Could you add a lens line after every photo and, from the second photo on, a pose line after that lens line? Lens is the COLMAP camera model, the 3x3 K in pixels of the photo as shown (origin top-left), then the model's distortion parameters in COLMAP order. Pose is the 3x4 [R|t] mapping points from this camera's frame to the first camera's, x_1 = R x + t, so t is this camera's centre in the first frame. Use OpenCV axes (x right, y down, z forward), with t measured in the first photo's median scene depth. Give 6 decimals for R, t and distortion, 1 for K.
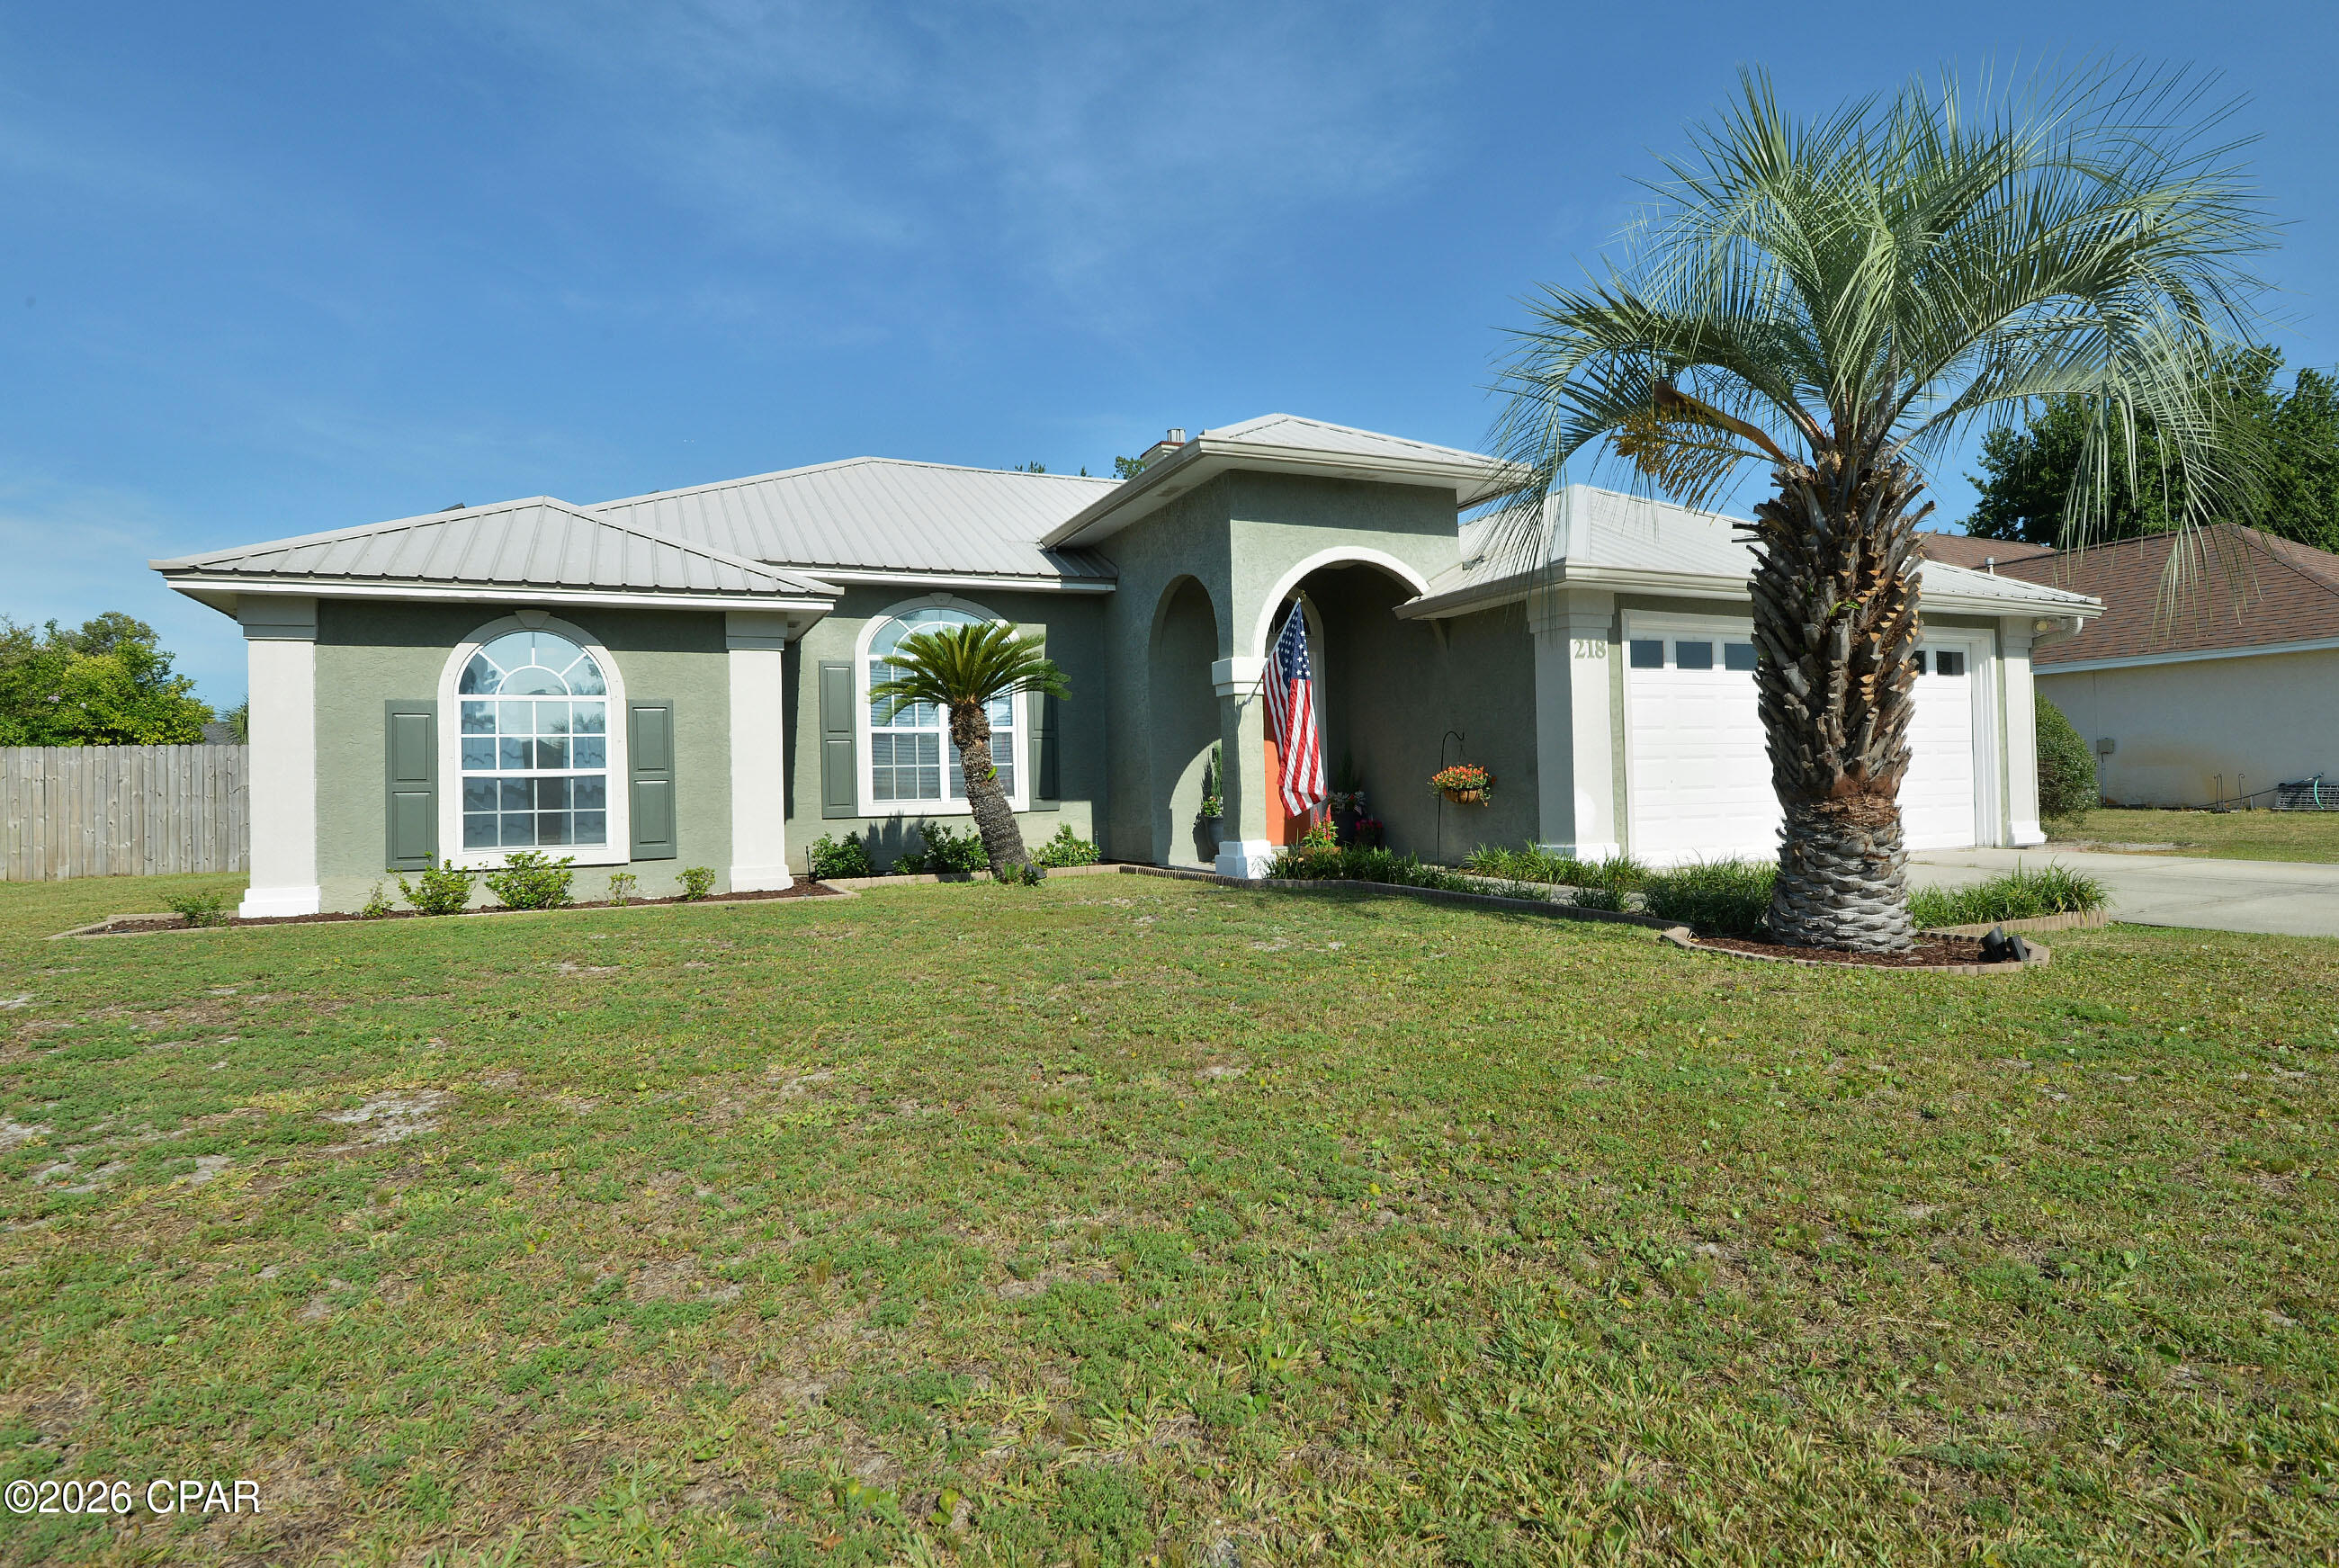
lens RADIAL K [[1198.2, 0, 1156.3], [0, 1198.2, 780.4], [0, 0, 1]] dist [0.000375, -0.030583]
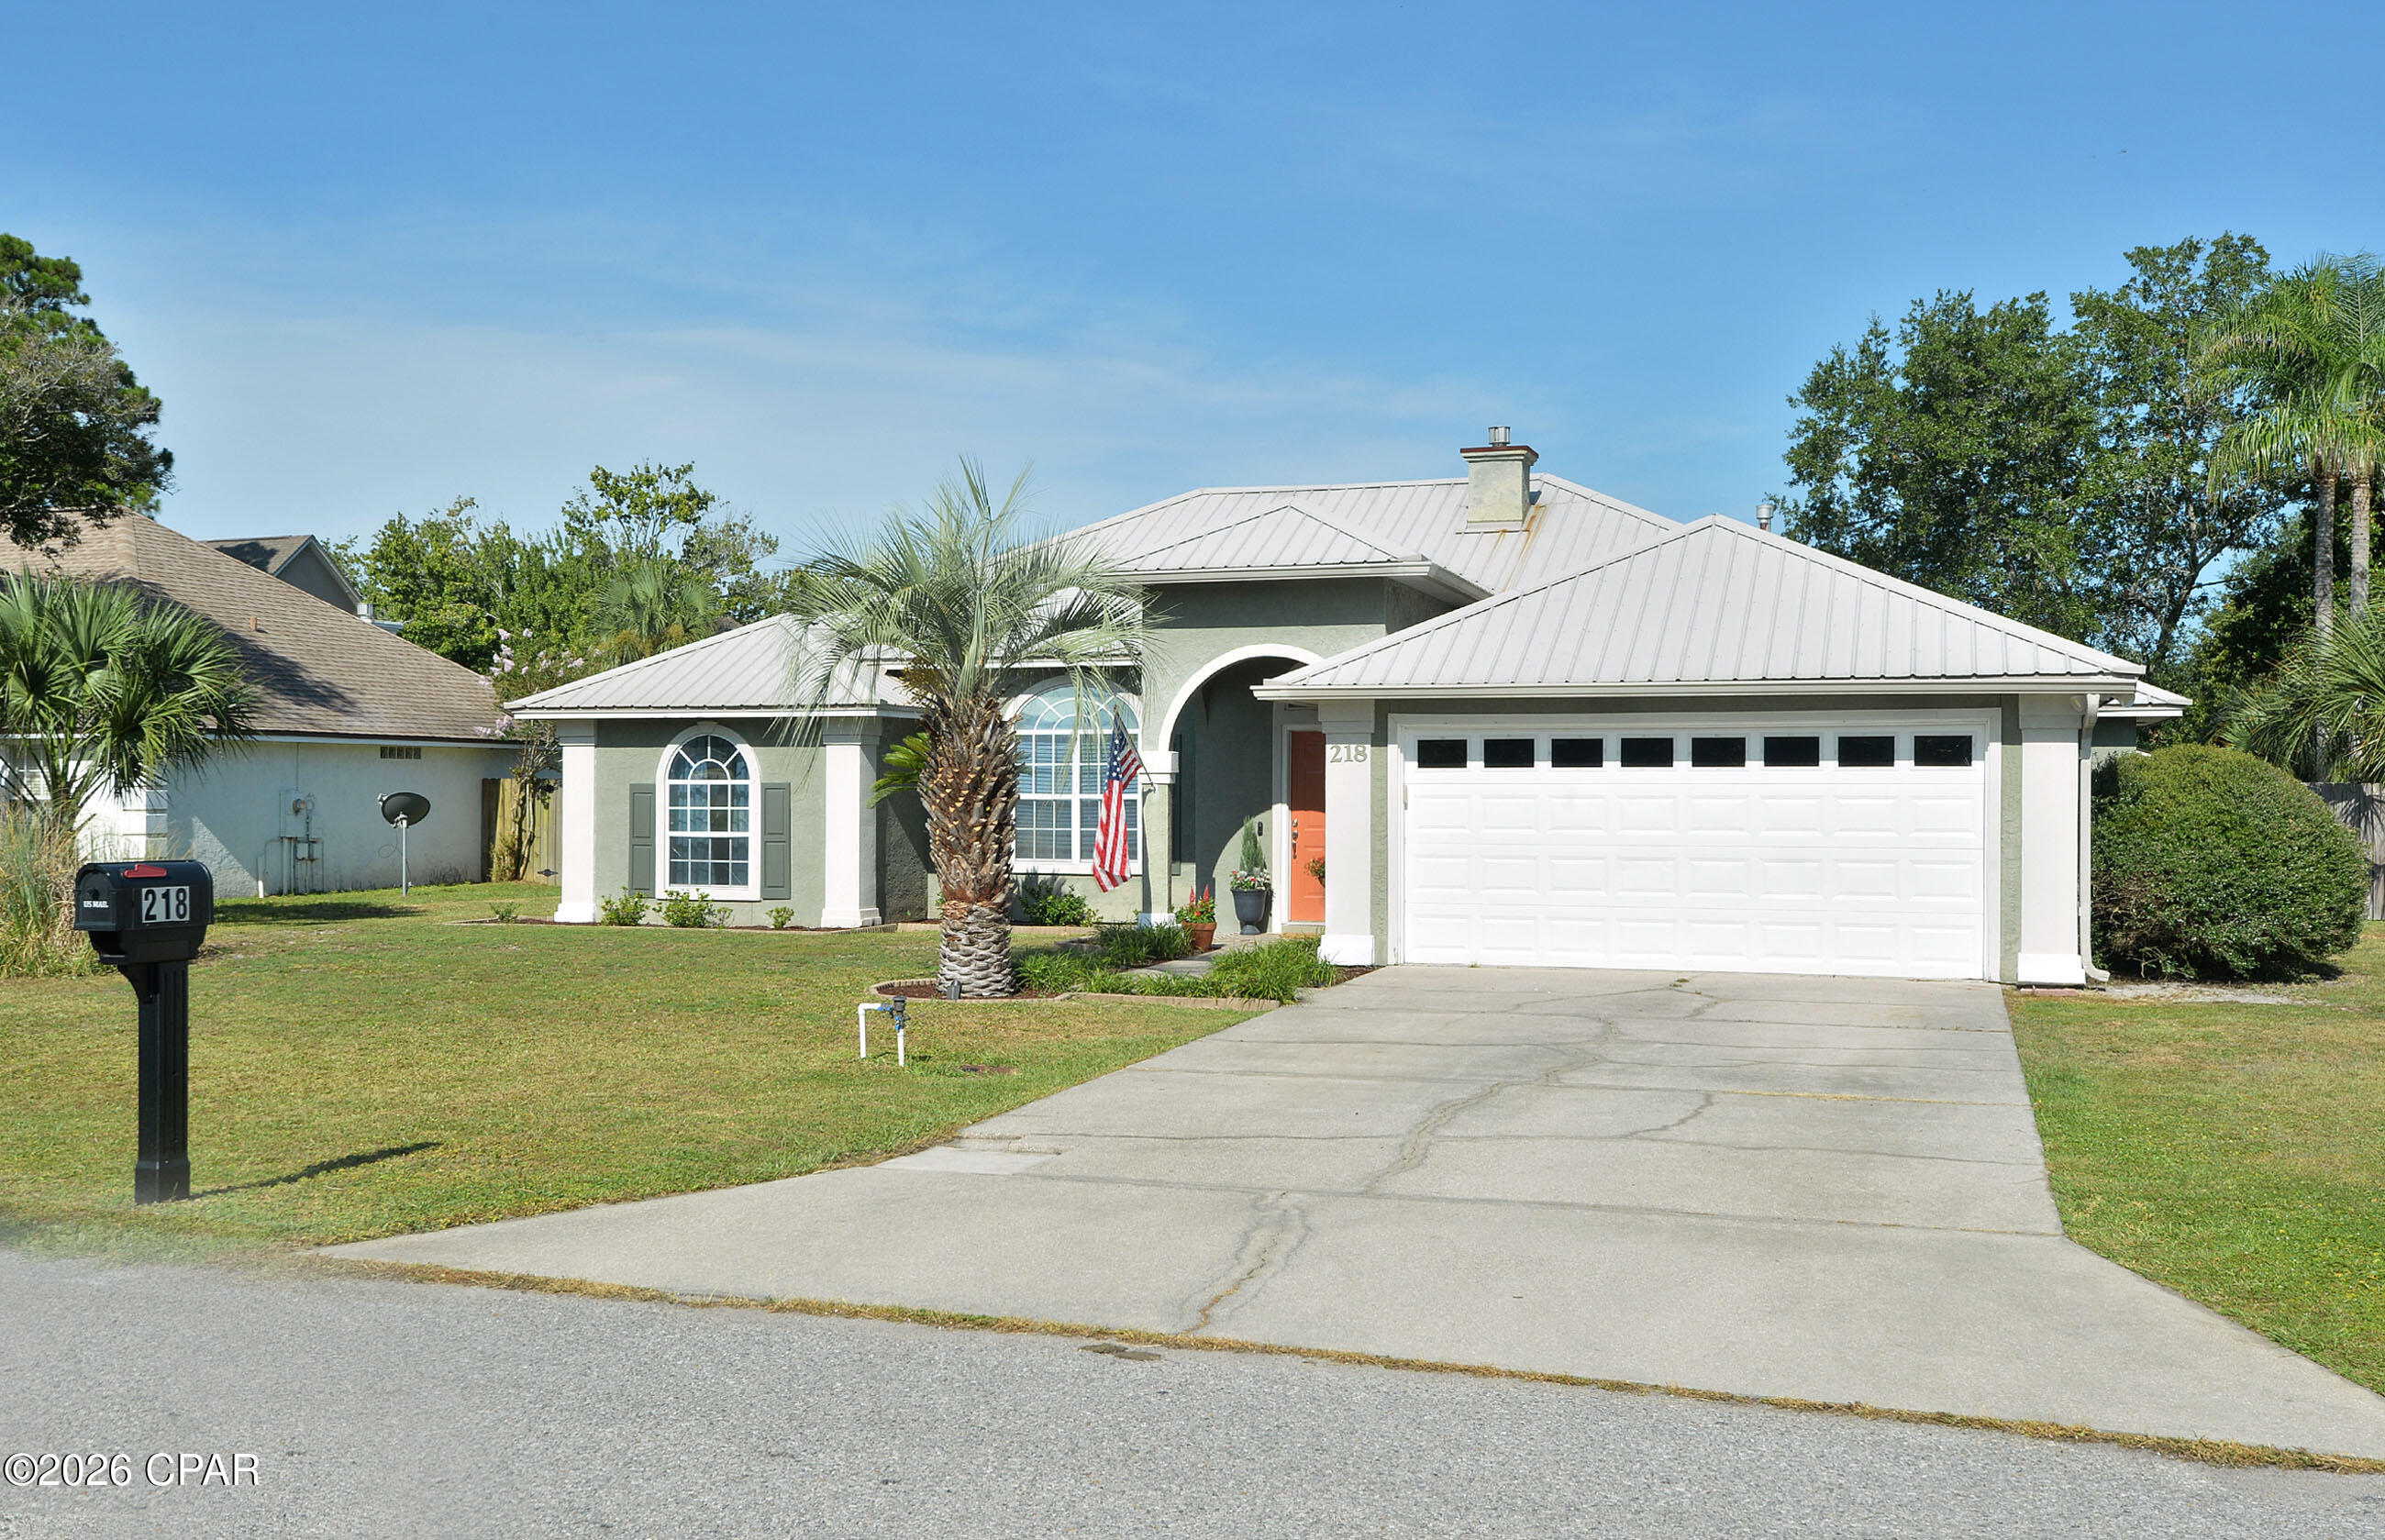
lens RADIAL K [[2312.3, 0, 1130.3], [0, 2312.3, 798.6], [0, 0, 1]] dist [0.040498, 0.006284]
pose [[0.735612, 0.028241, -0.676814, 1.652525], [-0.016462, 0.999581, 0.023817, -0.117969], [0.677203, -0.006379, 0.735769, -0.668200]]
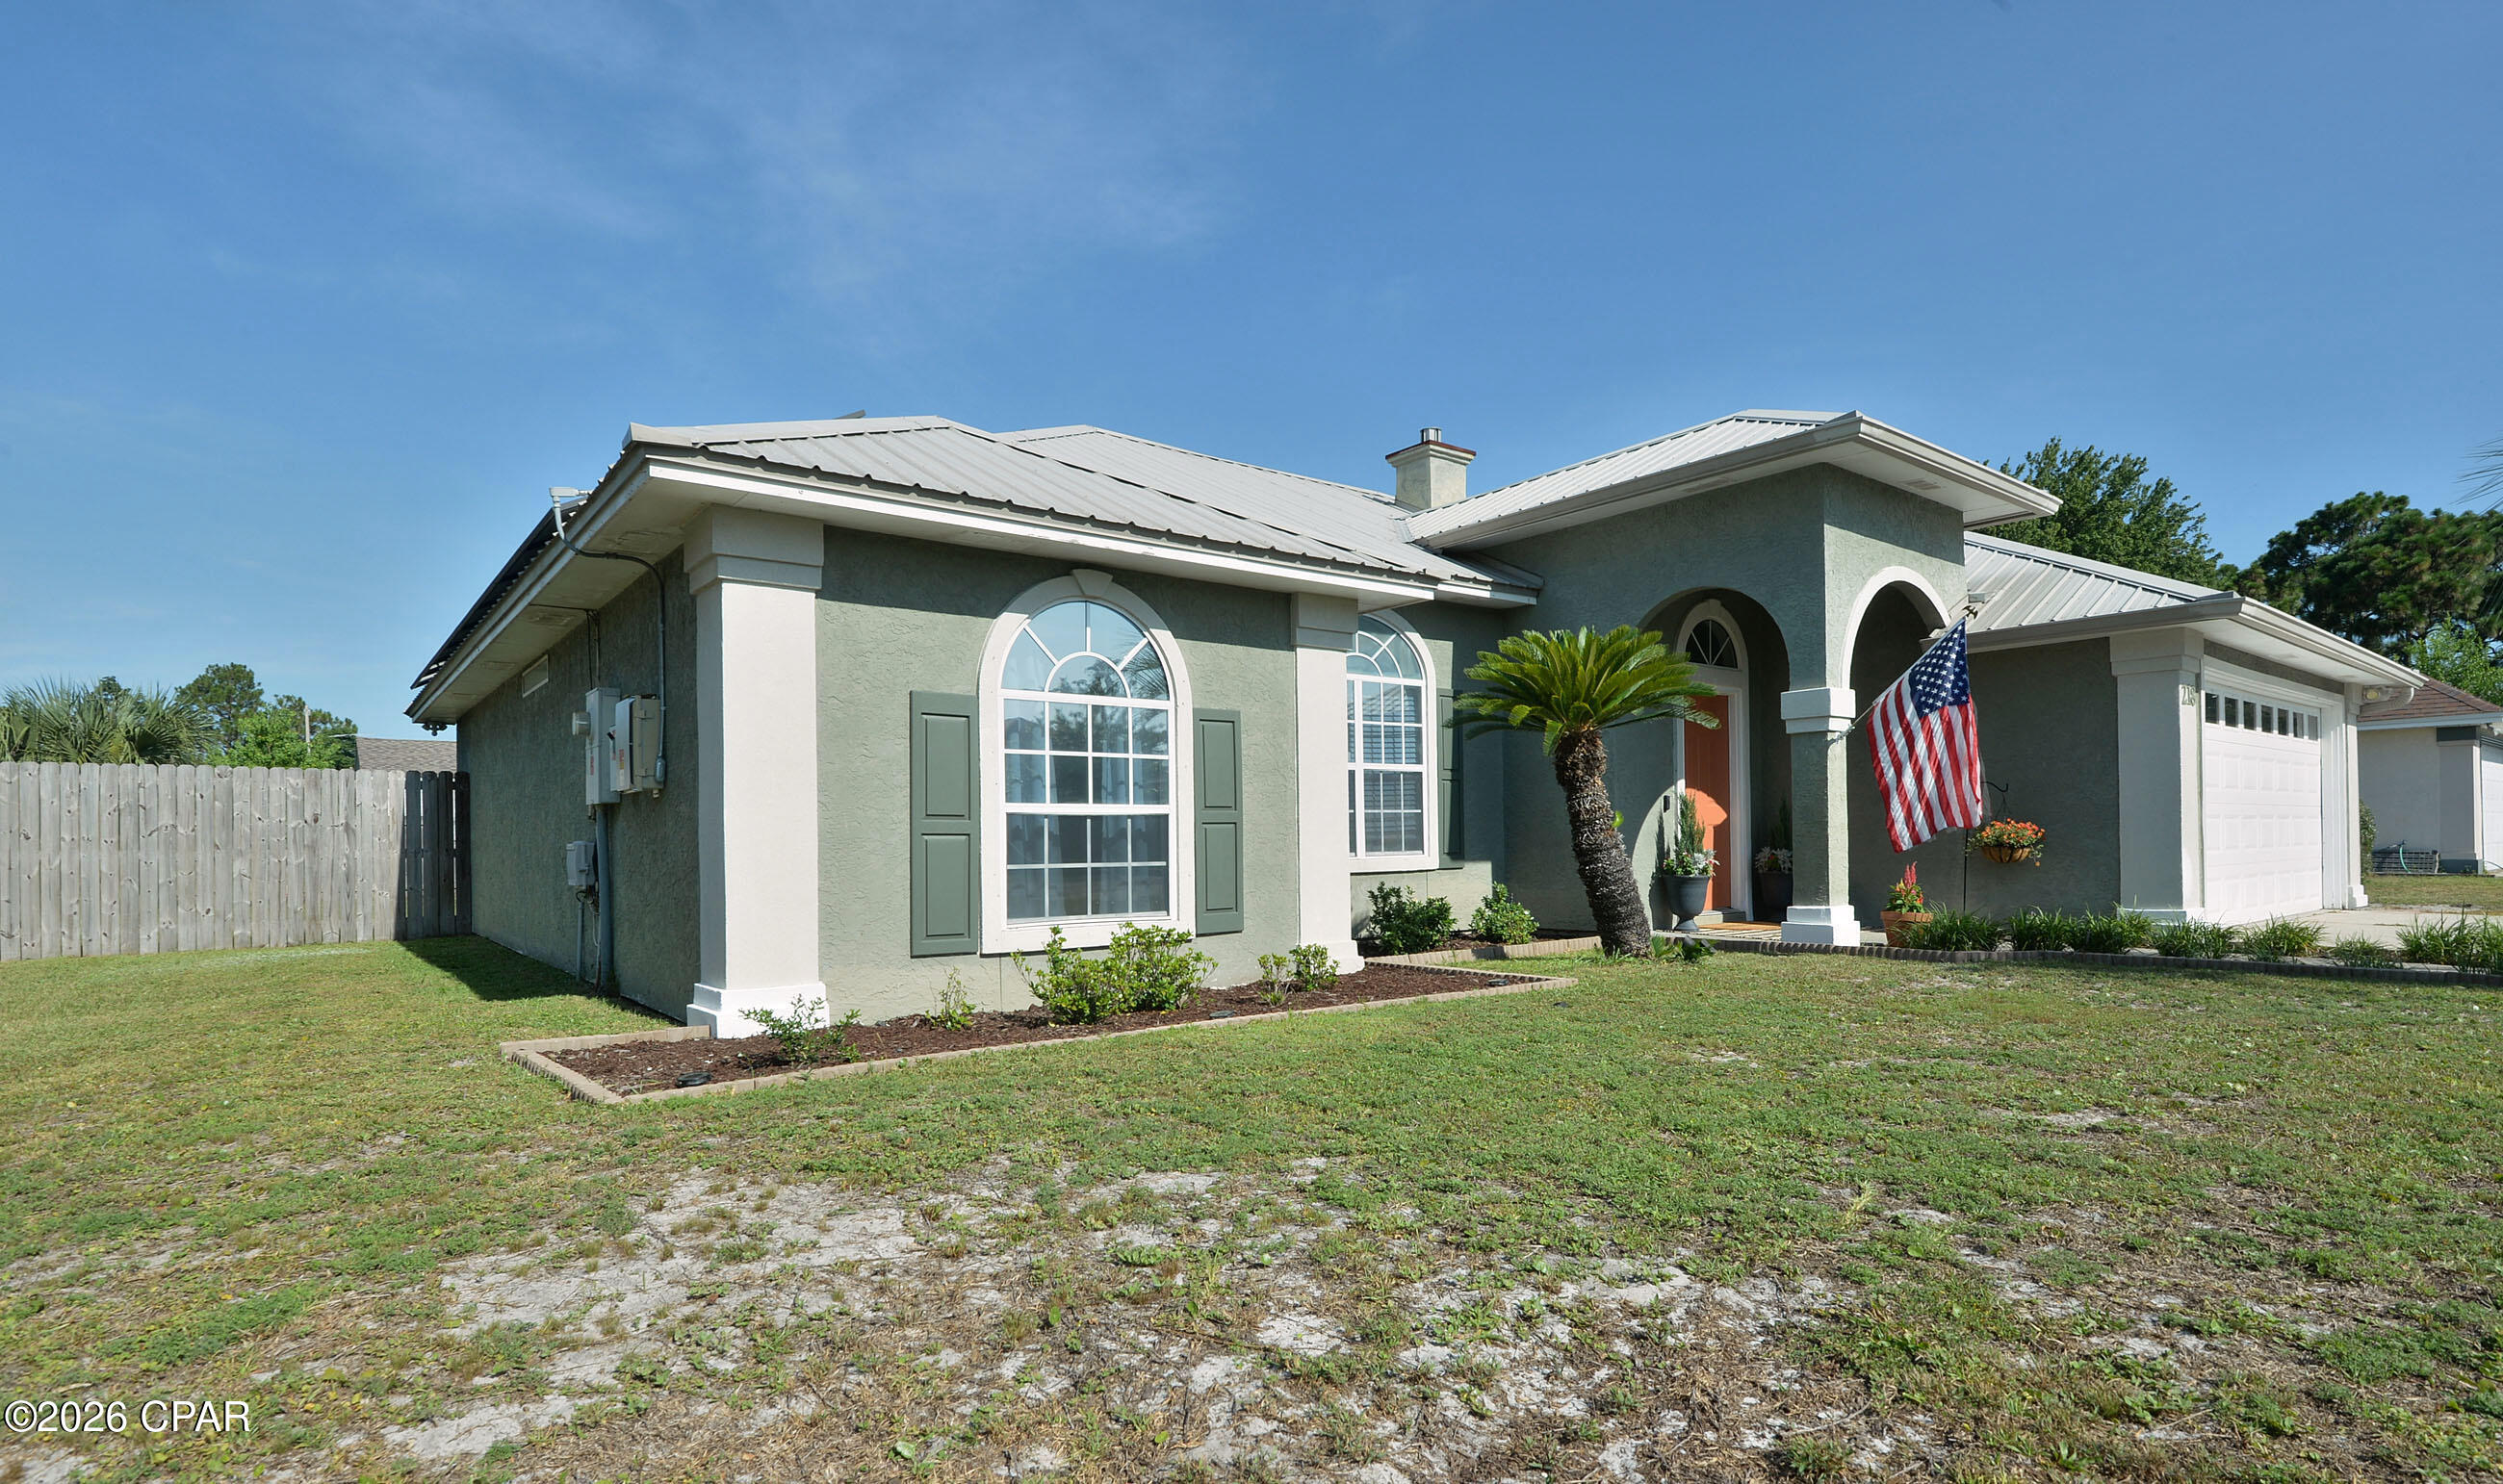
lens RADIAL K [[1238.1, 0, 1247.6], [0, 1238.1, 828.7], [0, 0, 1]] dist [-0.020030, -0.000462]
pose [[0.967336, 0.013228, 0.253152, -0.584098], [-0.011186, 0.999892, -0.009507, 0.009863], [-0.253251, 0.006365, 0.967380, 0.283732]]
